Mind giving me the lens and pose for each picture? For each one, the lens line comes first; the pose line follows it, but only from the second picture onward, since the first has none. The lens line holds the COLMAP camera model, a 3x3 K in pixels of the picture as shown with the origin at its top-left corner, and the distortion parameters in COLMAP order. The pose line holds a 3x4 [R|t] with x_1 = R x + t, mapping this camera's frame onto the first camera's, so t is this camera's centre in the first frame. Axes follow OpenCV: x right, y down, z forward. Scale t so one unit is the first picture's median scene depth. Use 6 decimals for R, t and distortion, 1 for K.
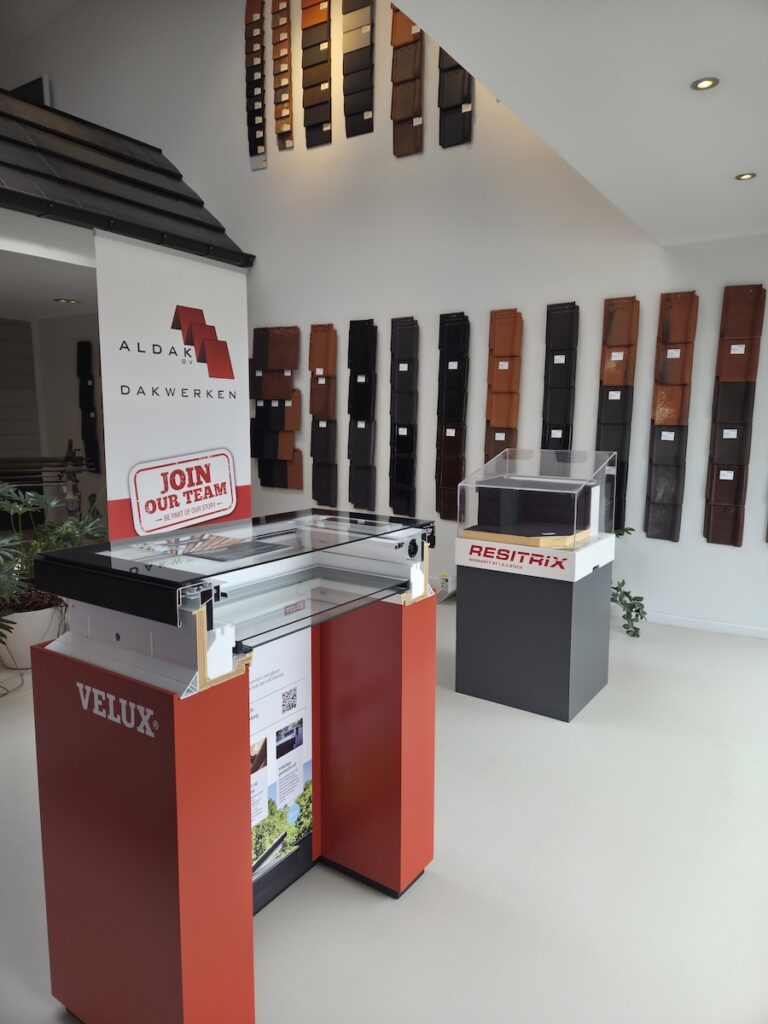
lens RADIAL K [[700.7, 0, 381.2], [0, 700.7, 513.0], [0, 0, 1]] dist [0.069108, -0.039810]
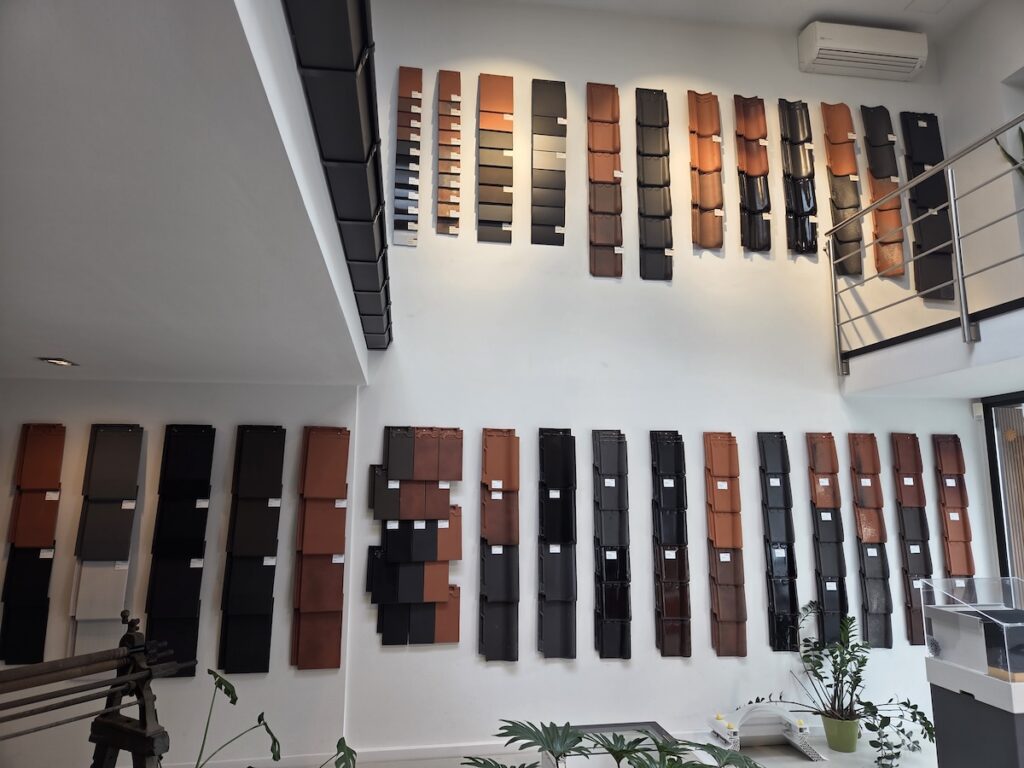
lens RADIAL K [[700.7, 0, 513.9], [0, 700.7, 384.3], [0, 0, 1]] dist [0.069108, -0.039810]
pose [[0.729560, 0.105878, 0.675672, -0.657648], [0.105688, 0.958623, -0.264333, -0.097963], [-0.675702, 0.264258, 0.688183, 0.406538]]
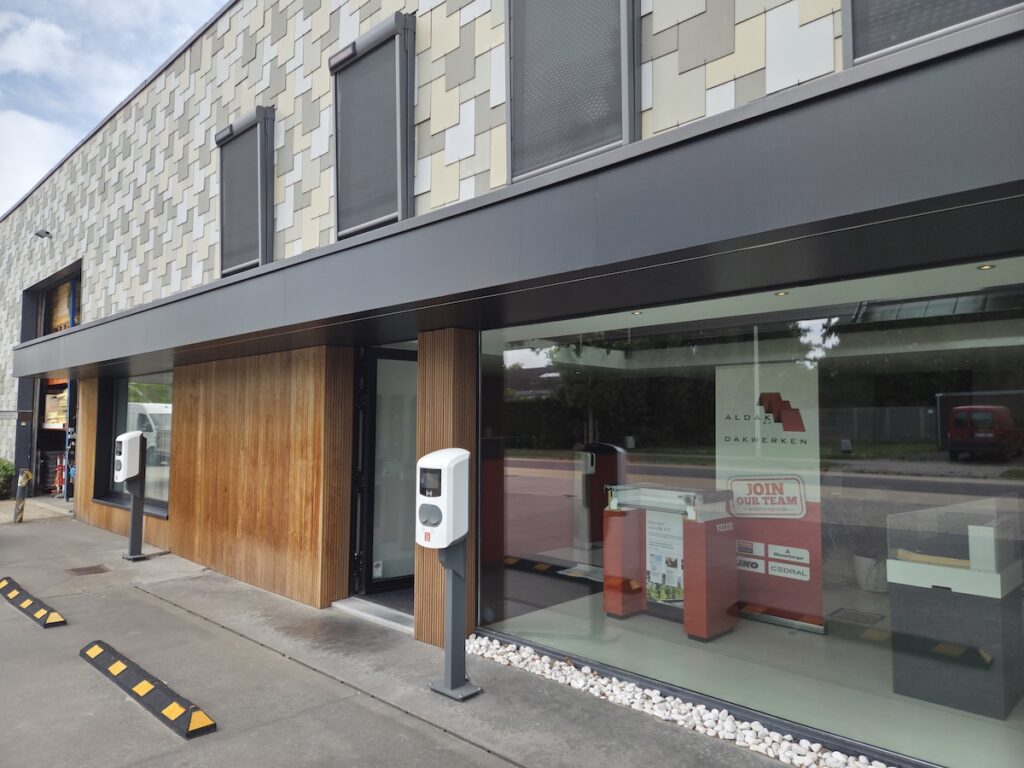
lens RADIAL K [[700.7, 0, 512.5], [0, 700.7, 385.6], [0, 0, 1]] dist [0.069108, -0.039810]
pose [[-0.194279, -0.065007, -0.978790, 1.593055], [-0.157736, 0.986888, -0.034236, -0.147193], [0.968181, 0.147739, -0.201986, 0.736923]]
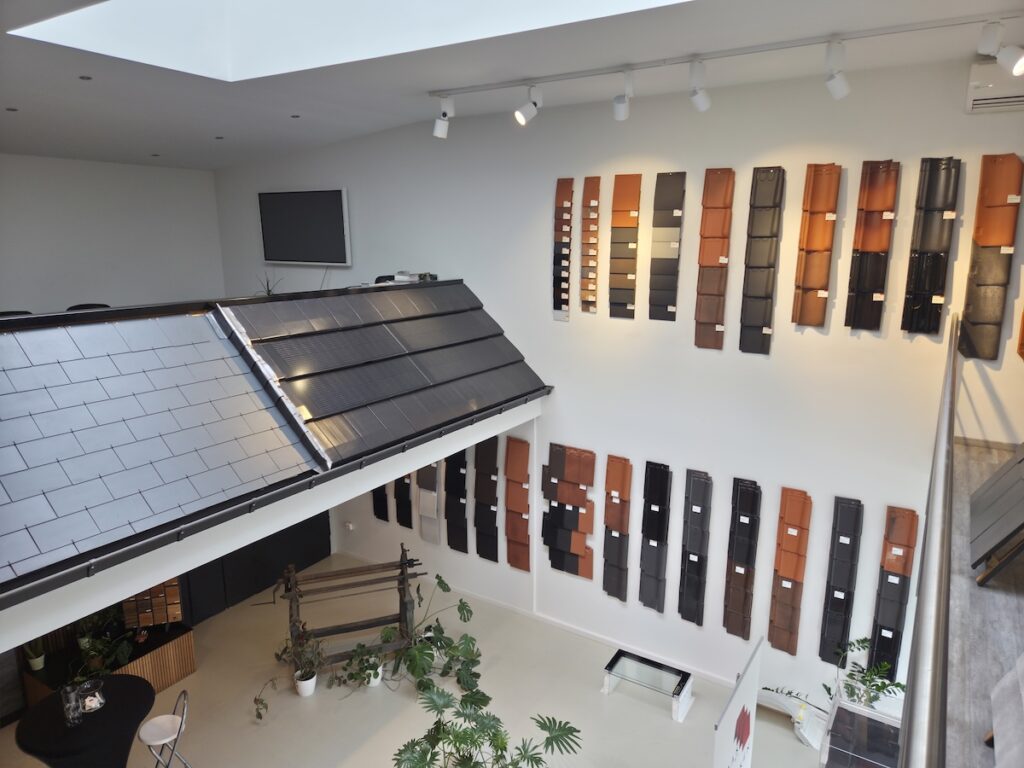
lens RADIAL K [[700.7, 0, 504.3], [0, 700.7, 385.4], [0, 0, 1]] dist [0.069108, -0.039810]
pose [[0.999875, -0.007189, 0.014110, -0.300522], [0.006185, 0.997531, 0.069956, -0.484705], [-0.014578, -0.069860, 0.997450, -0.181057]]
